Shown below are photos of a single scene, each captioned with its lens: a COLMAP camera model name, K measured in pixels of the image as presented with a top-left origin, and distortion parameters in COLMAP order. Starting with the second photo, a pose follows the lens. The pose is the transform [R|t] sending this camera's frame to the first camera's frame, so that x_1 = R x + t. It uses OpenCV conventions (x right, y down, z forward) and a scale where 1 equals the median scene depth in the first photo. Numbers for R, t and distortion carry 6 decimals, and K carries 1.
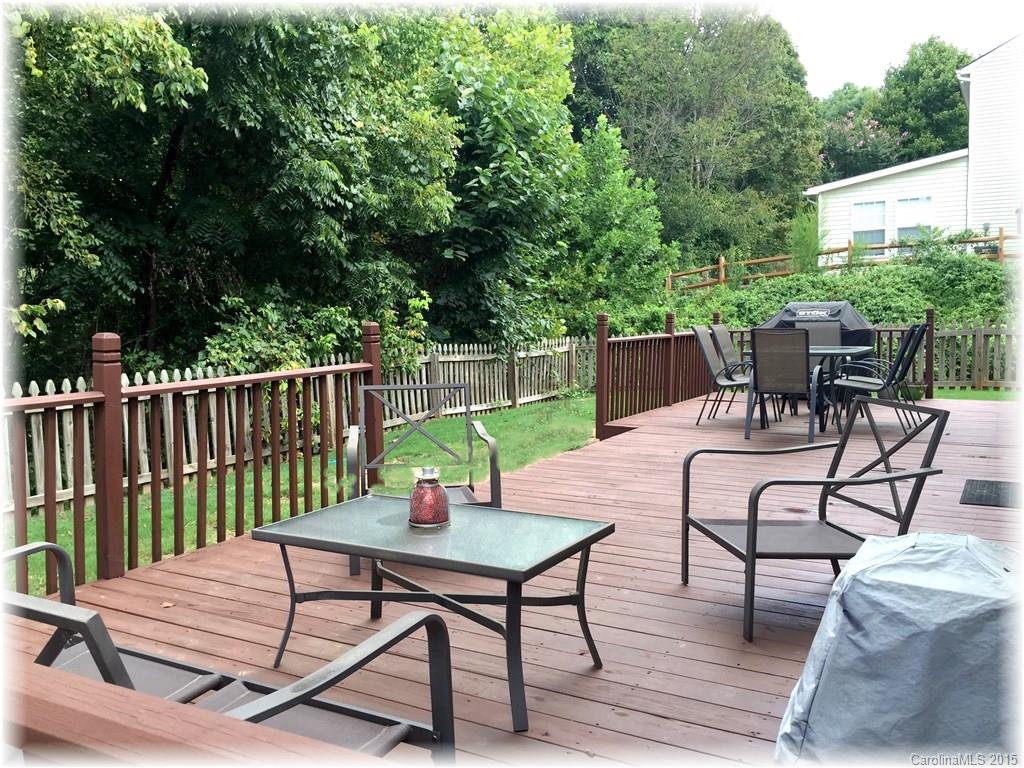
lens RADIAL K [[882.3, 0, 512.0], [0, 882.3, 384.0], [0, 0, 1]] dist [0.065377, -0.046623]
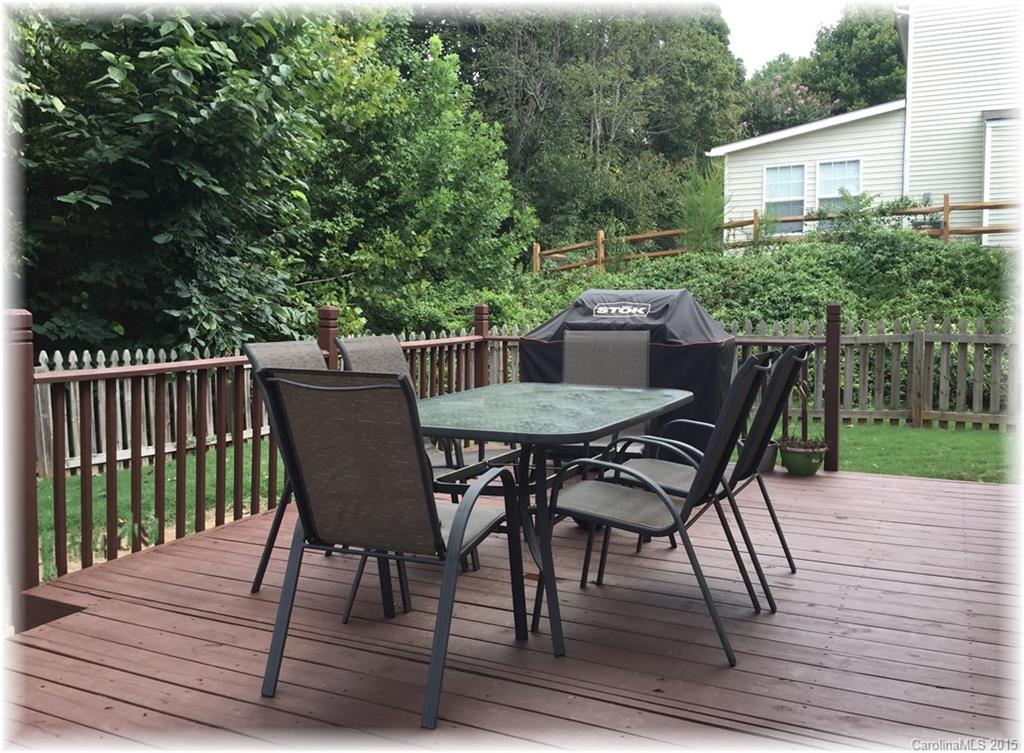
lens RADIAL K [[885.1, 0, 512.0], [0, 885.1, 376.5], [0, 0, 1]] dist [0.056877, -0.011912]
pose [[0.998201, 0.005569, 0.059705, 0.125819], [-0.006101, 0.999943, 0.008719, -0.023115], [-0.059653, -0.009067, 0.998178, 0.246194]]
